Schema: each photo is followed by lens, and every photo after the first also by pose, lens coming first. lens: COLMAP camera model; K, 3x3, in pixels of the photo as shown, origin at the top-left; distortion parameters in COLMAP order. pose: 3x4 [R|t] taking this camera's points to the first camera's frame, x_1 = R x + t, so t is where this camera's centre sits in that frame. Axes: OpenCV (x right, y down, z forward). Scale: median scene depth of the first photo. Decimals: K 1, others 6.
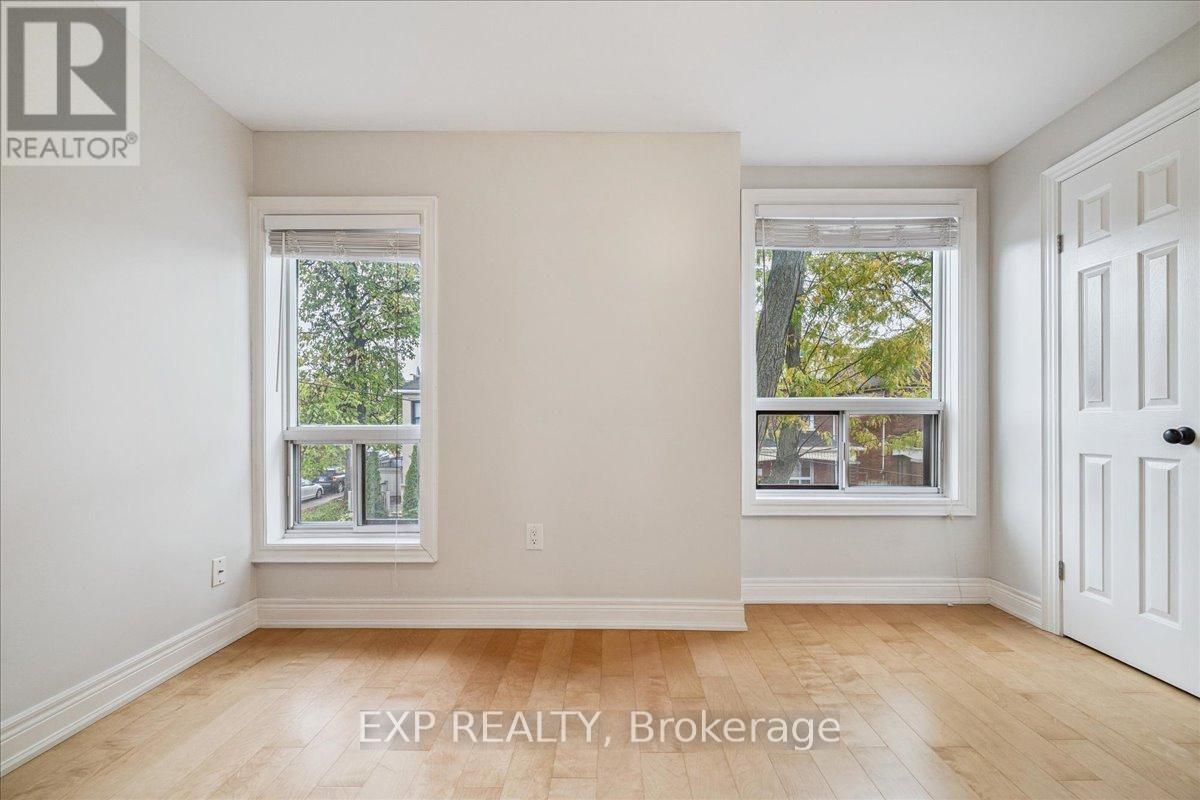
lens RADIAL K [[511.7, 0, 600.2], [0, 511.7, 424.8], [0, 0, 1]] dist [-0.000893, 0.000081]
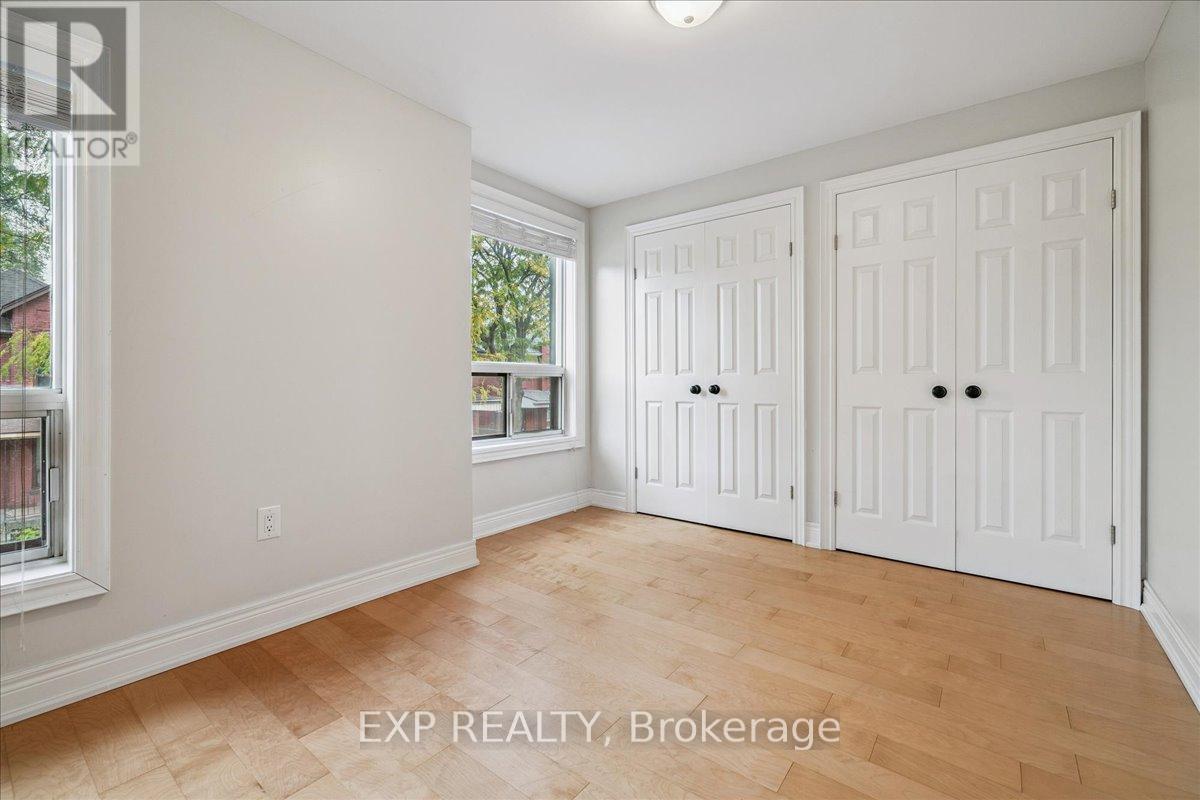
lens RADIAL K [[521.5, 0, 587.7], [0, 521.5, 383.4], [0, 0, 1]] dist [0.000600, 0.000069]
pose [[0.614658, -0.001150, 0.788793, -0.476987], [0.003975, 0.999991, -0.001640, -0.000332], [-0.788783, 0.004144, 0.614657, 0.086412]]
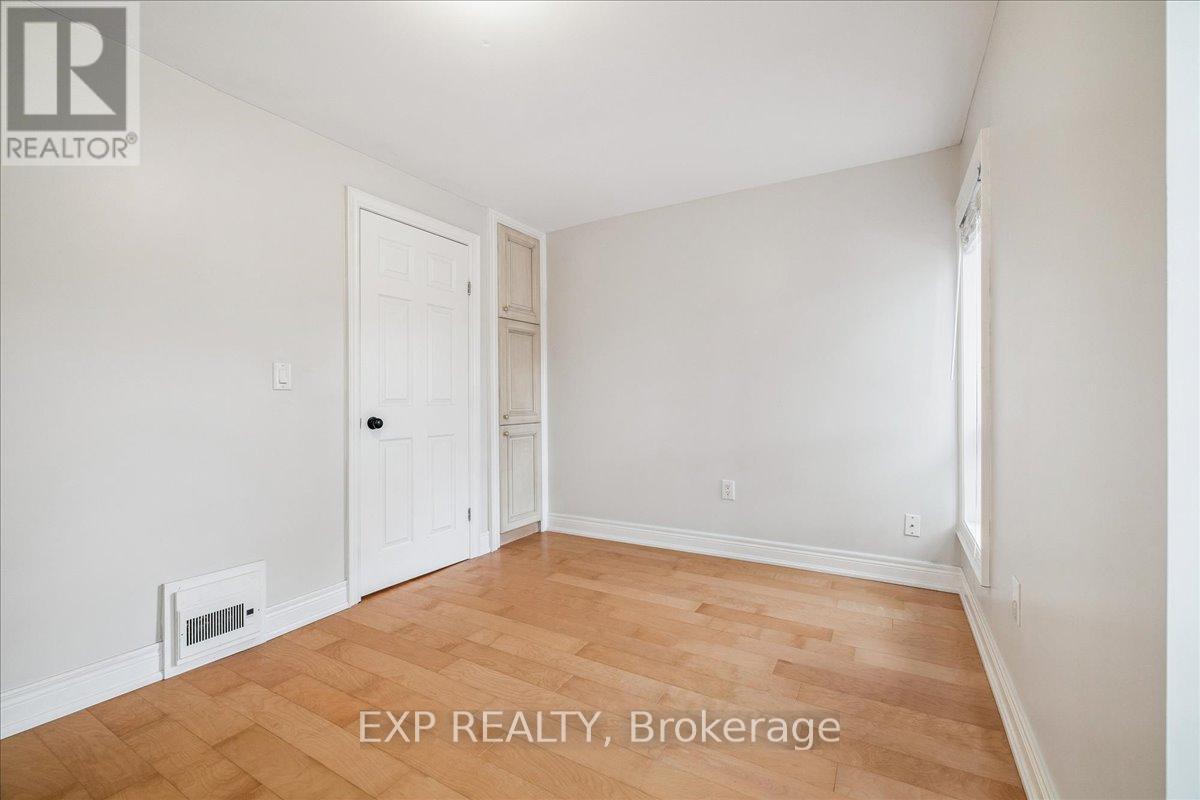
lens RADIAL K [[491.2, 0, 600.0], [0, 491.2, 400.0], [0, 0, 1]] dist [-0.000781, -0.000189]
pose [[-0.504140, 0.003648, -0.863614, 0.643777], [0.010222, 0.999946, -0.001743, -0.028468], [0.863561, -0.009707, -0.504150, 0.873318]]
